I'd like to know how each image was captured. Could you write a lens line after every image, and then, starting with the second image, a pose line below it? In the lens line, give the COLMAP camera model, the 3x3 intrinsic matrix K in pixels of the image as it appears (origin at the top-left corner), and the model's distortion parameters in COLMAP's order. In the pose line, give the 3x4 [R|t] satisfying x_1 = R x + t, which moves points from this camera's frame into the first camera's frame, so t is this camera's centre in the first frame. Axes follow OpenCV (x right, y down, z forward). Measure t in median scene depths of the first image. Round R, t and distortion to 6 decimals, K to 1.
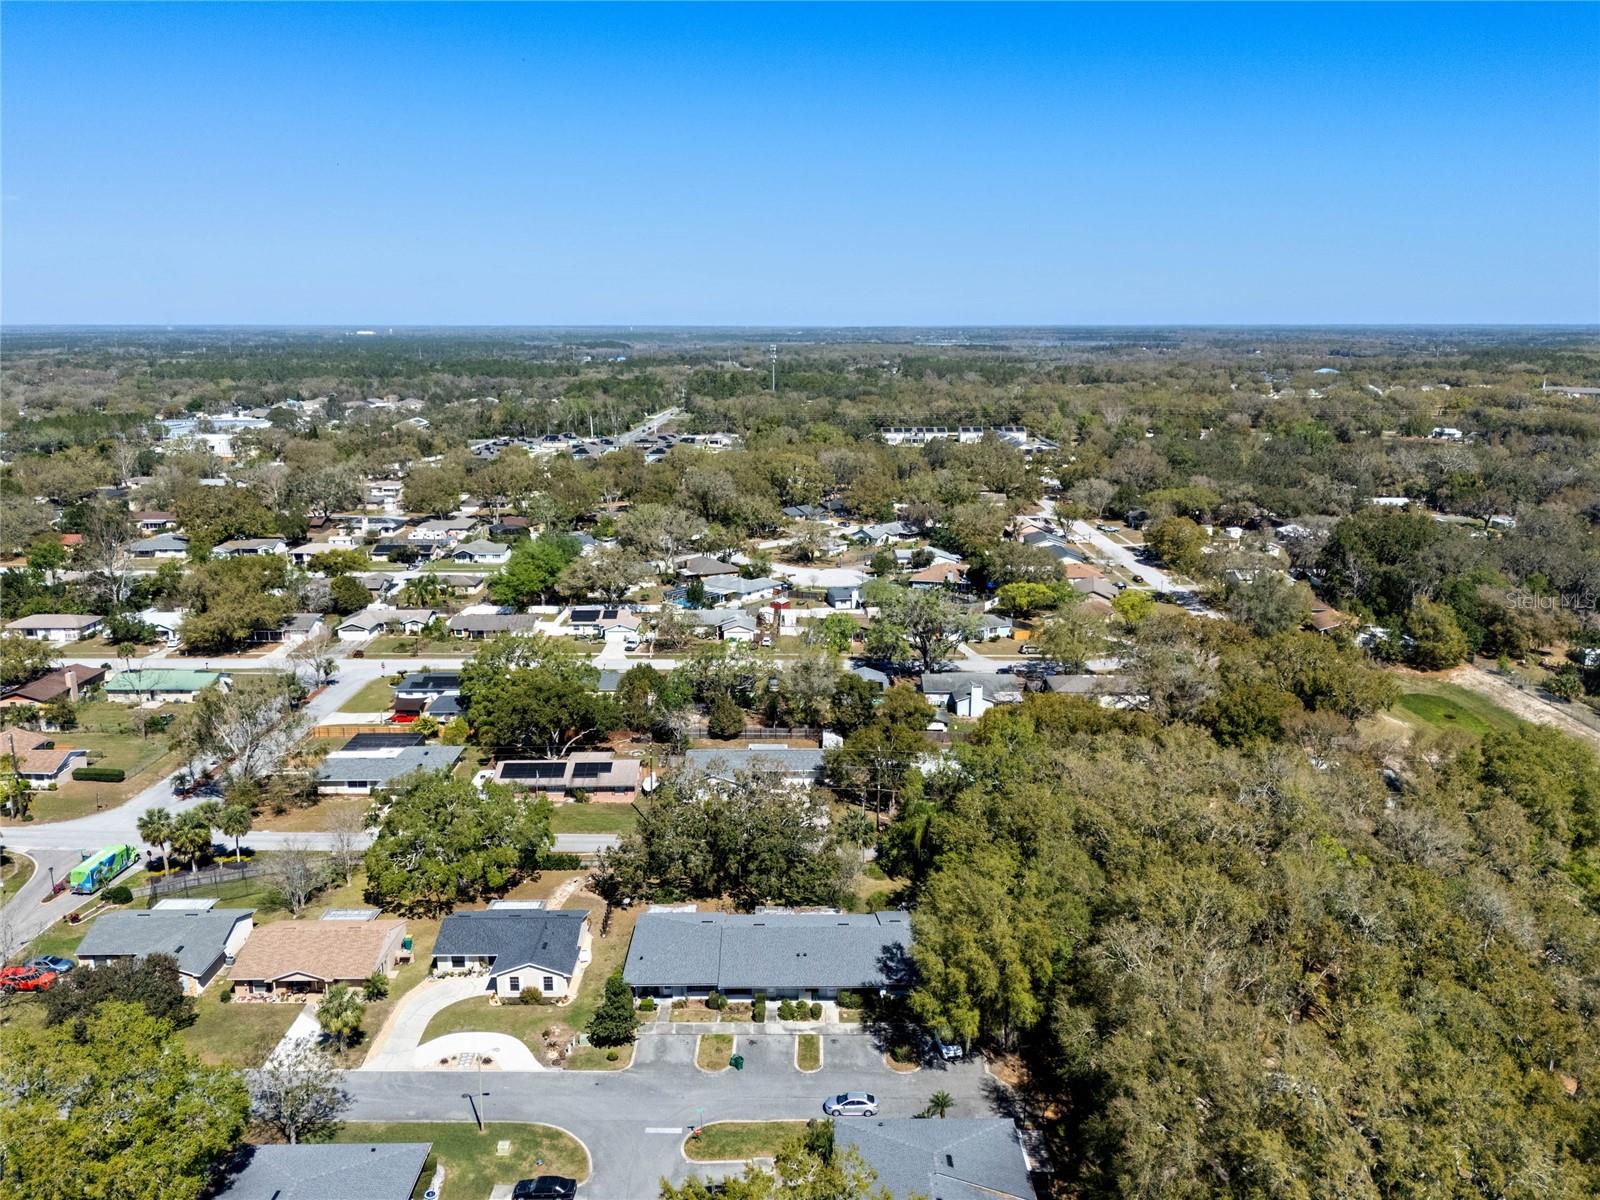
lens RADIAL K [[1228.2, 0, 793.6], [0, 1228.2, 593.2], [0, 0, 1]] dist [0.112292, -0.227530]
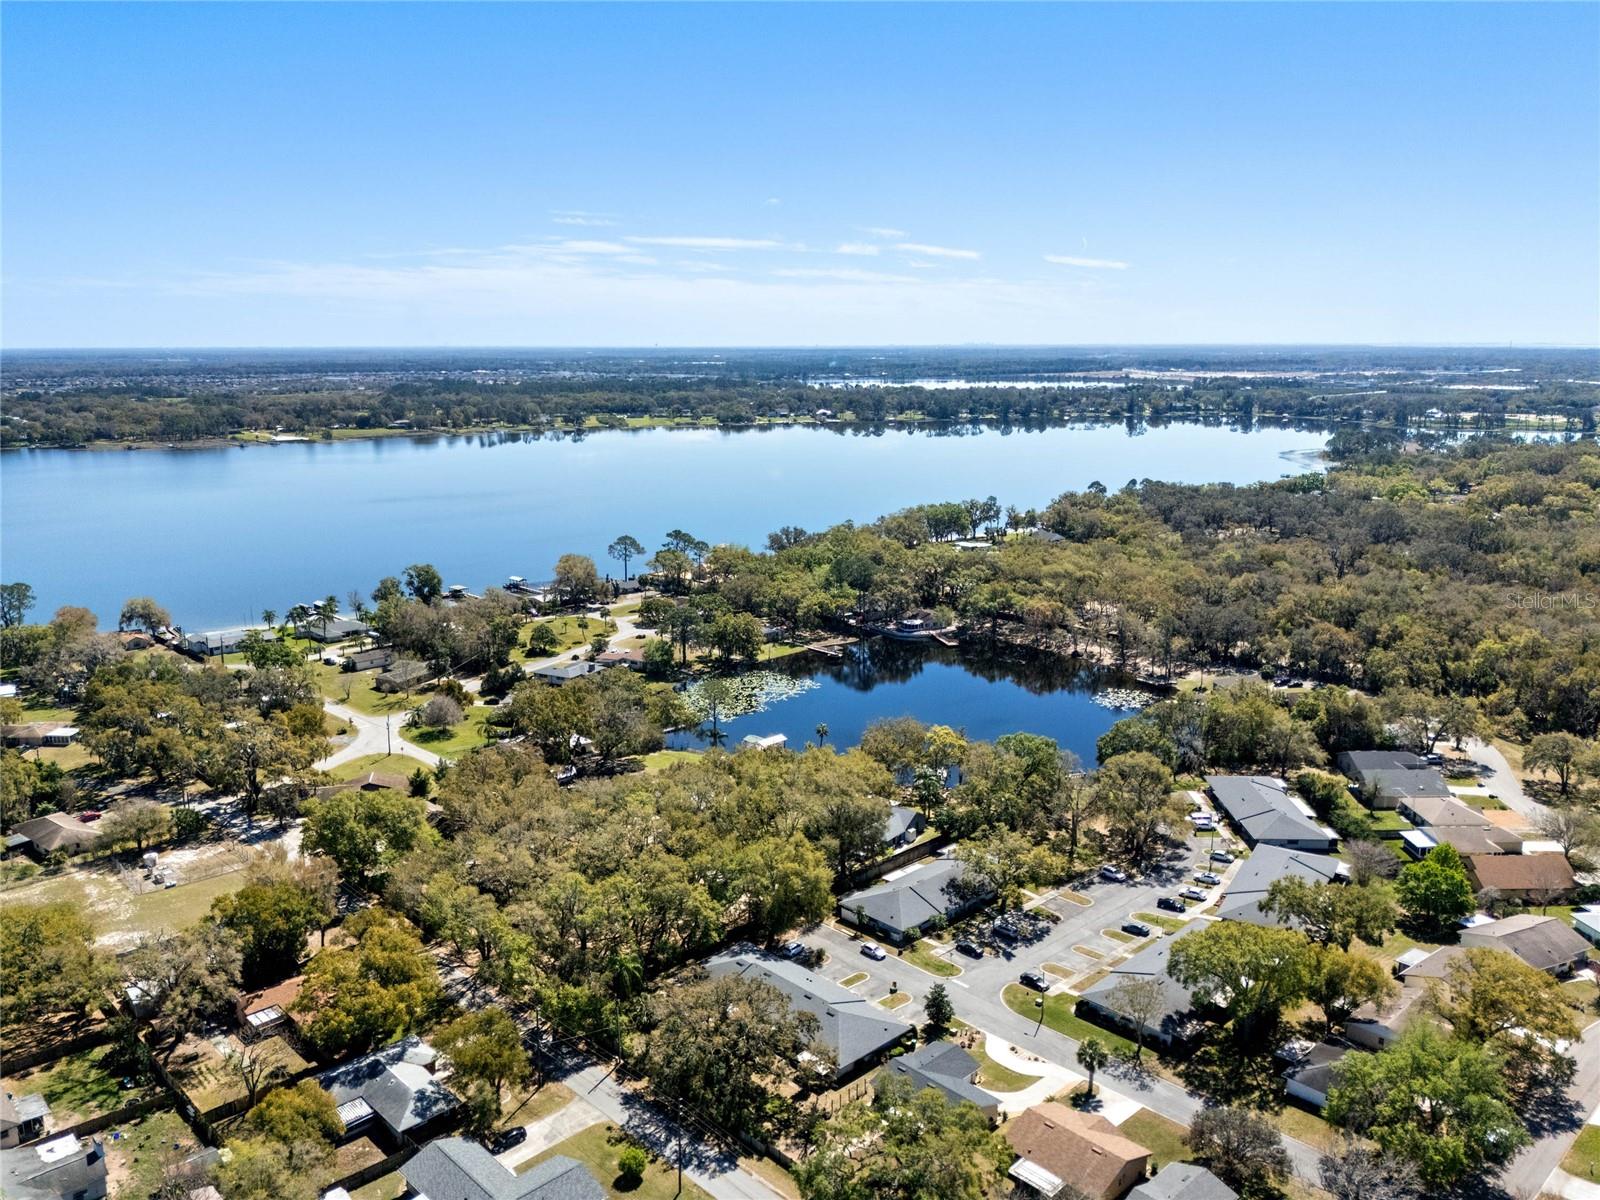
lens RADIAL K [[1228.2, 0, 793.6], [0, 1228.2, 593.2], [0, 0, 1]] dist [0.112292, -0.227530]
pose [[-0.690321, -0.140659, 0.709699, -0.613558], [0.163020, 0.925455, 0.341990, -0.410221], [-0.704898, 0.351778, -0.615931, 1.111302]]
